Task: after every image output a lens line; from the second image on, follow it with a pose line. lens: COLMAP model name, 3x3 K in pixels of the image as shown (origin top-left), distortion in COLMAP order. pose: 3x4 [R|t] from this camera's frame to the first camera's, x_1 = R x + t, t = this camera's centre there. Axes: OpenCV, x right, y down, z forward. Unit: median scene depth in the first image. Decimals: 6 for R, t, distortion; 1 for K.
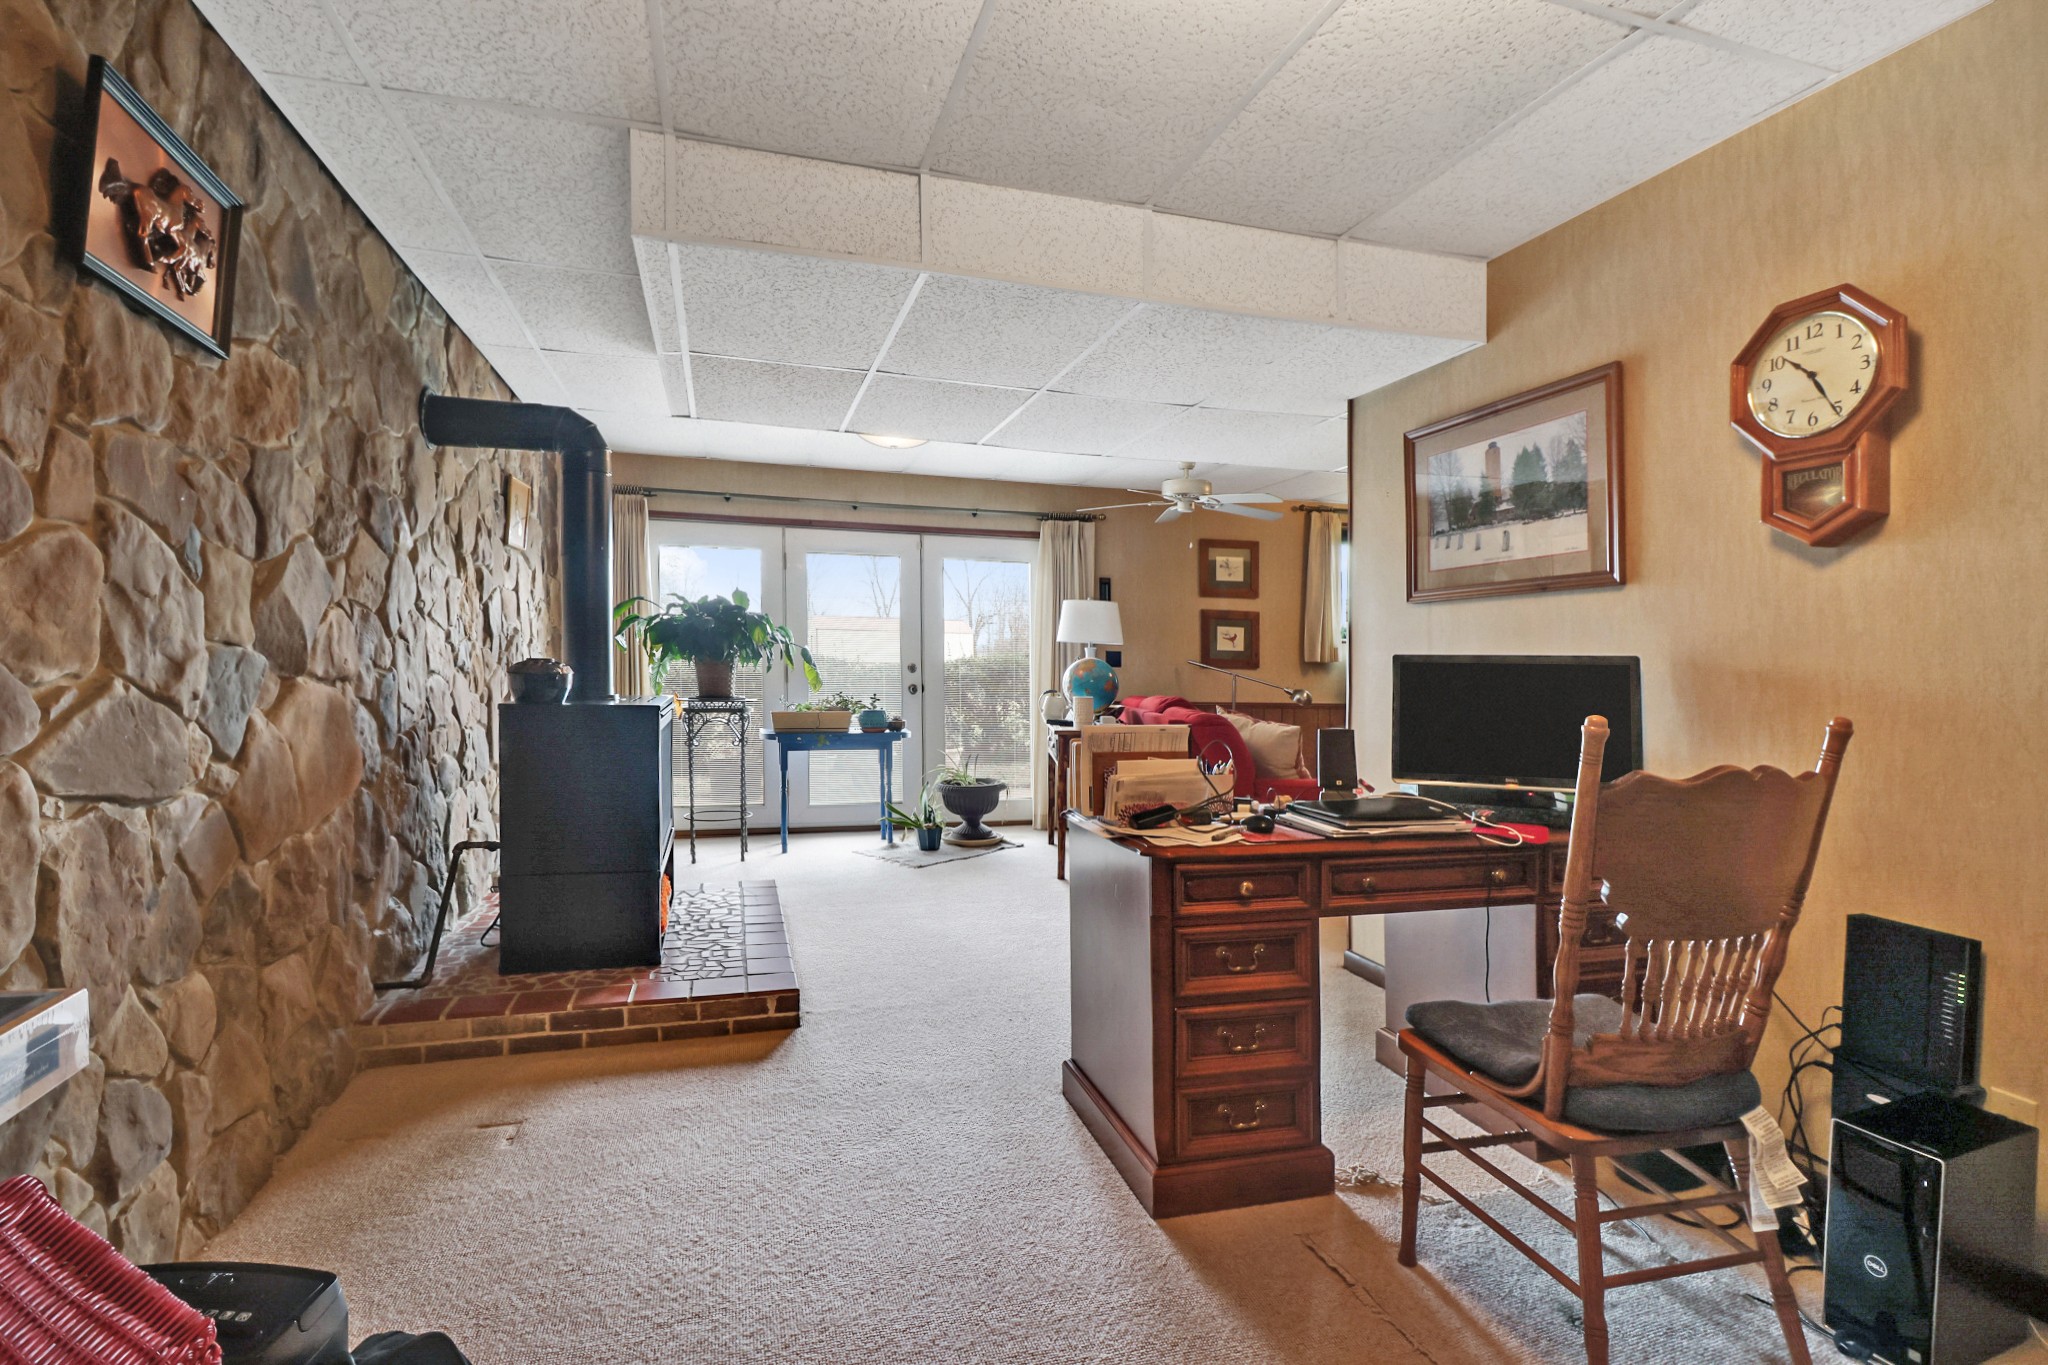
lens RADIAL K [[955.8, 0, 1005.1], [0, 955.8, 662.7], [0, 0, 1]] dist [-0.003421, -0.006082]
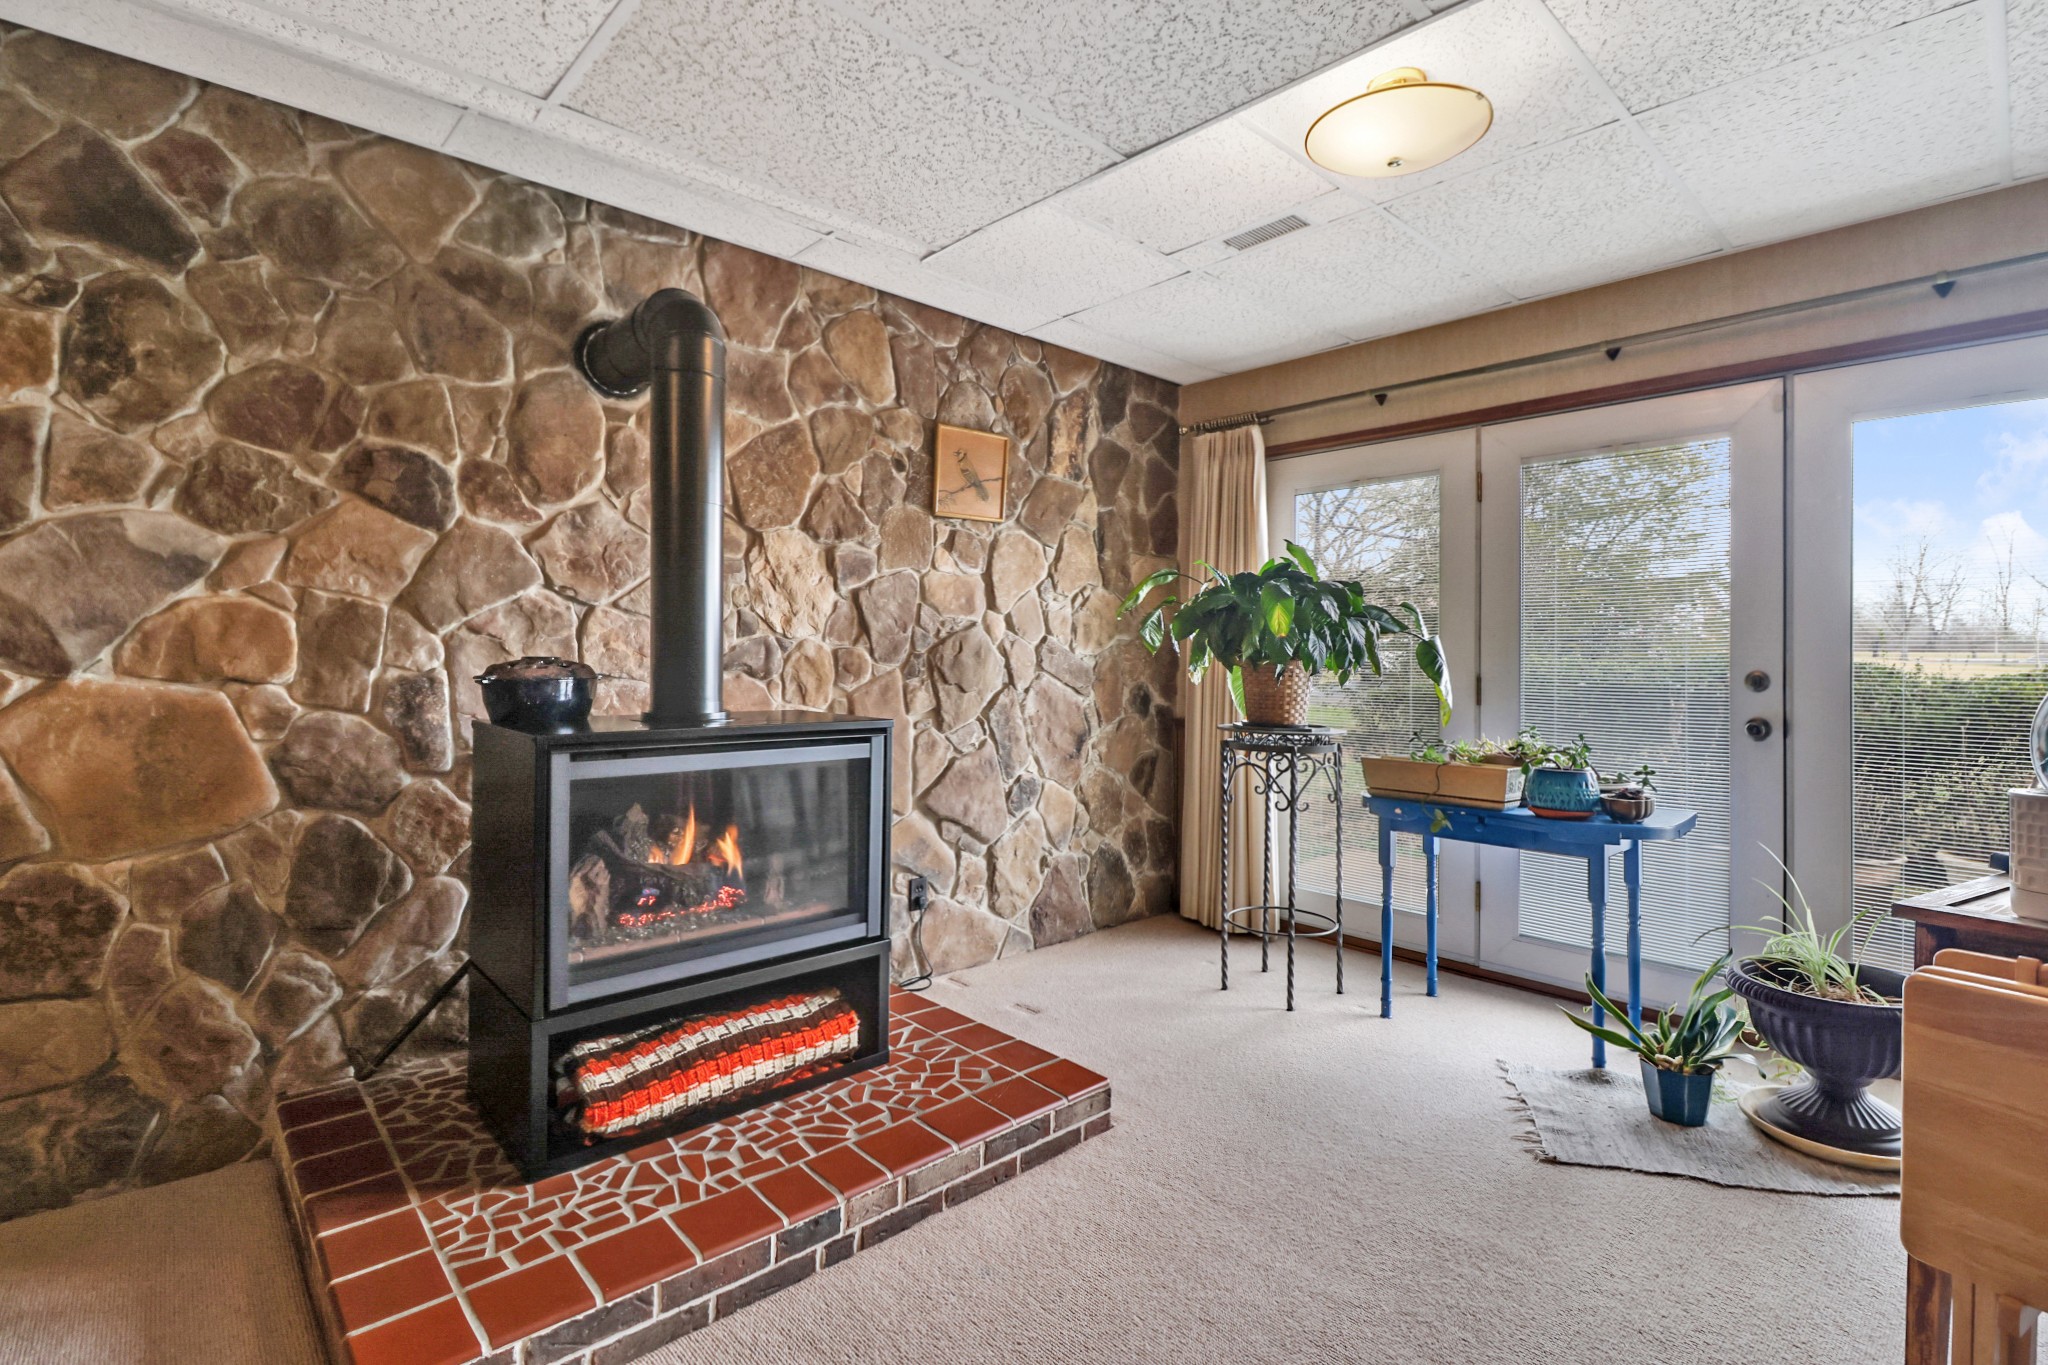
lens RADIAL K [[955.8, 0, 1014.9], [0, 955.8, 649.9], [0, 0, 1]] dist [-0.003421, -0.006082]
pose [[0.445487, -0.019239, -0.895082, 0.133064], [-0.003219, 0.999728, -0.023091, 0.002356], [0.895283, 0.013168, 0.445304, 0.455956]]
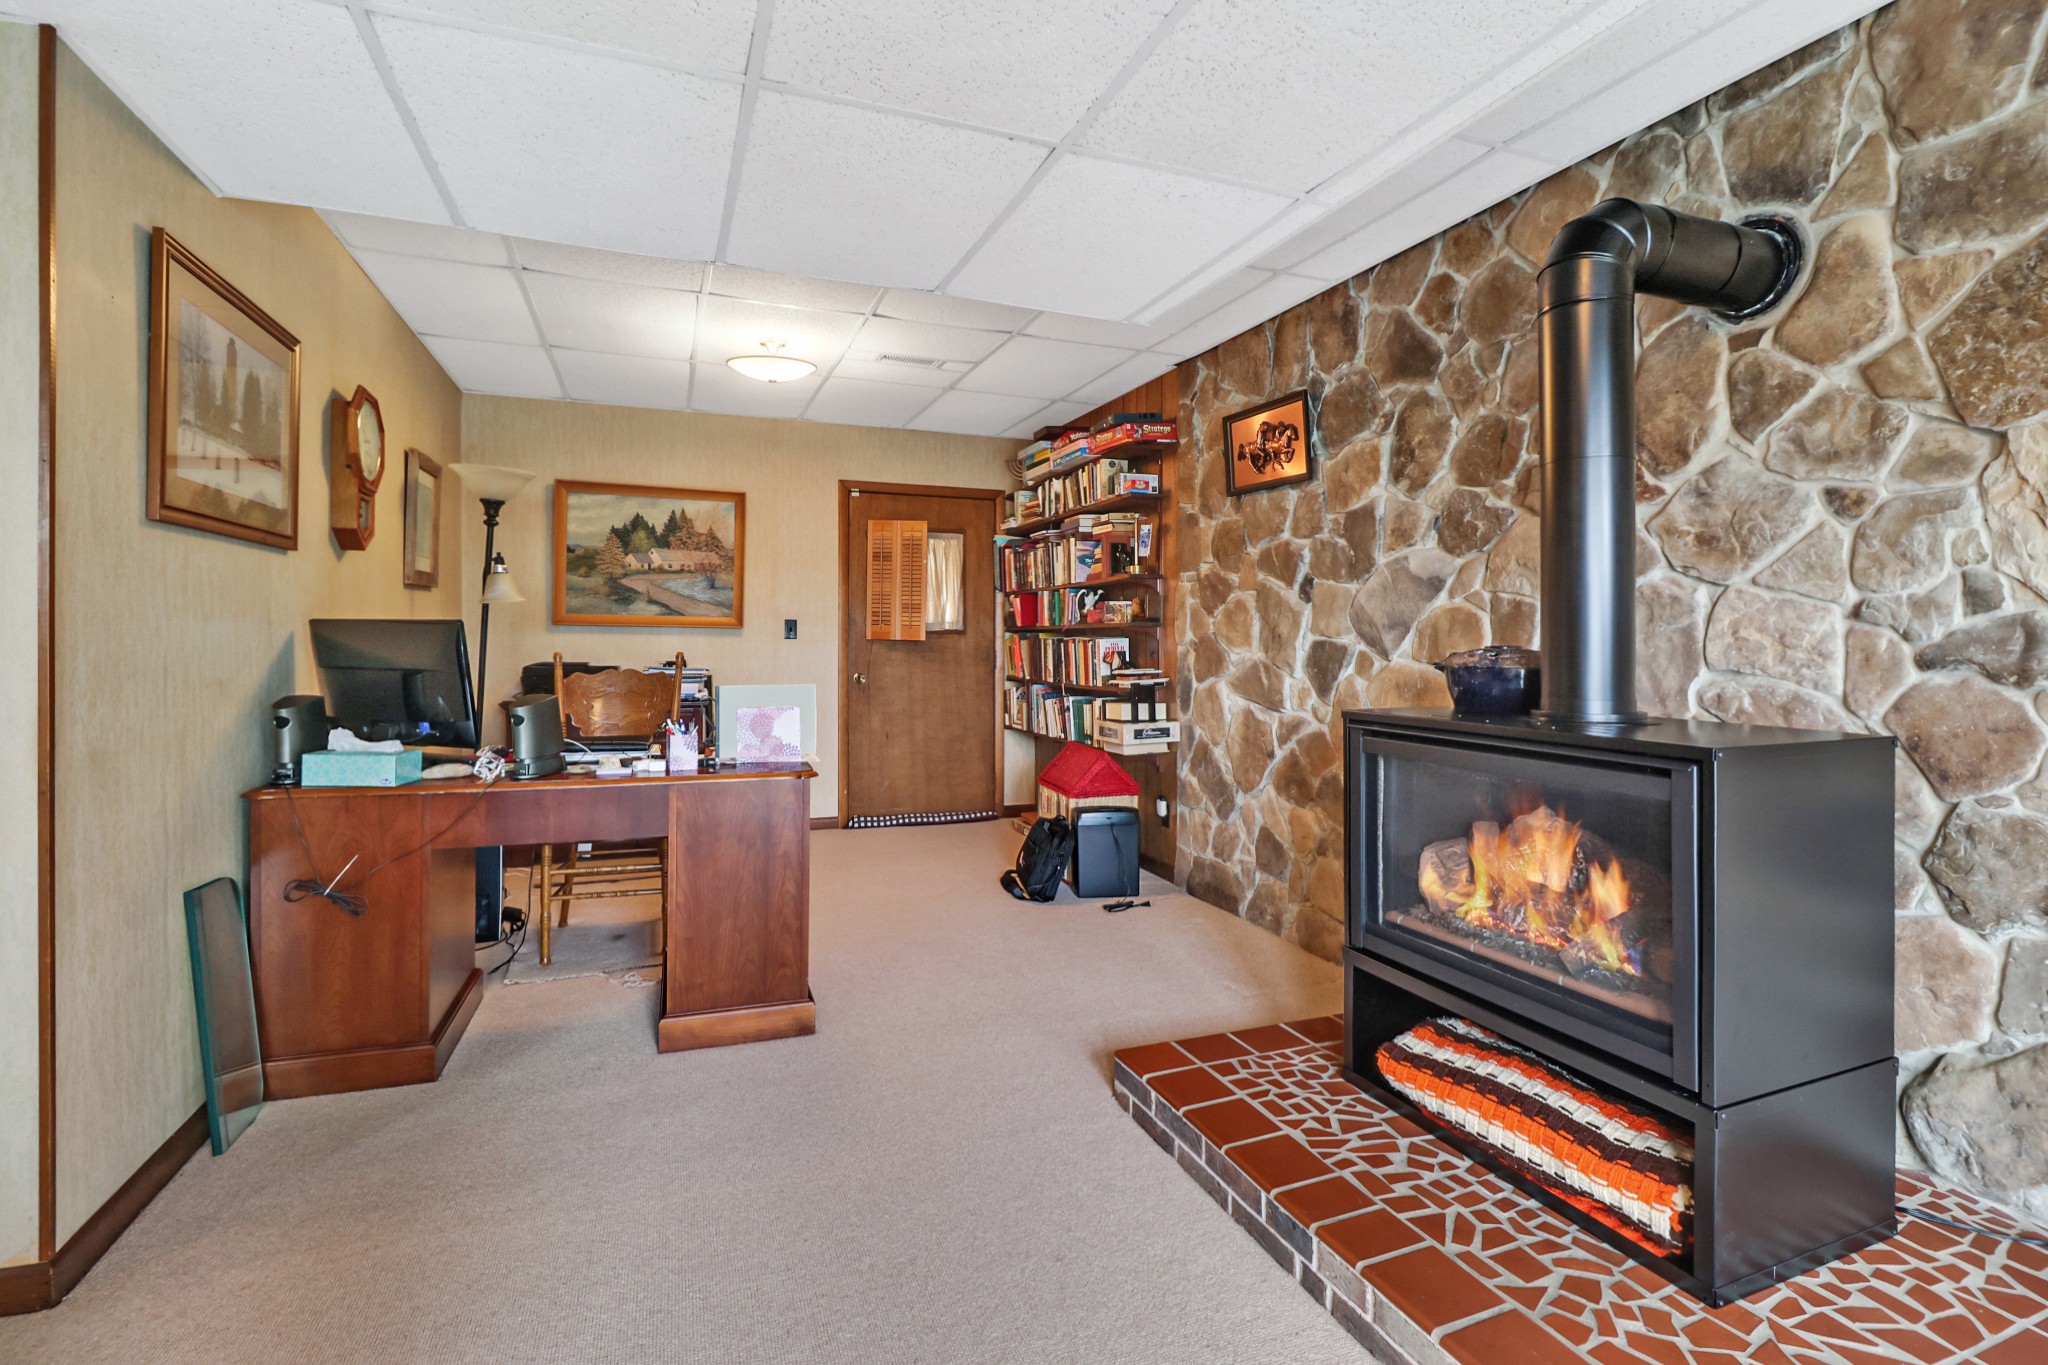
lens RADIAL K [[955.8, 0, 1032.2], [0, 955.8, 656.6], [0, 0, 1]] dist [-0.003421, -0.006082]
pose [[-0.994686, -0.015250, -0.101823, -0.025579], [-0.017083, 0.999707, 0.017153, -0.001667], [0.101531, 0.018802, -0.994655, 0.760115]]
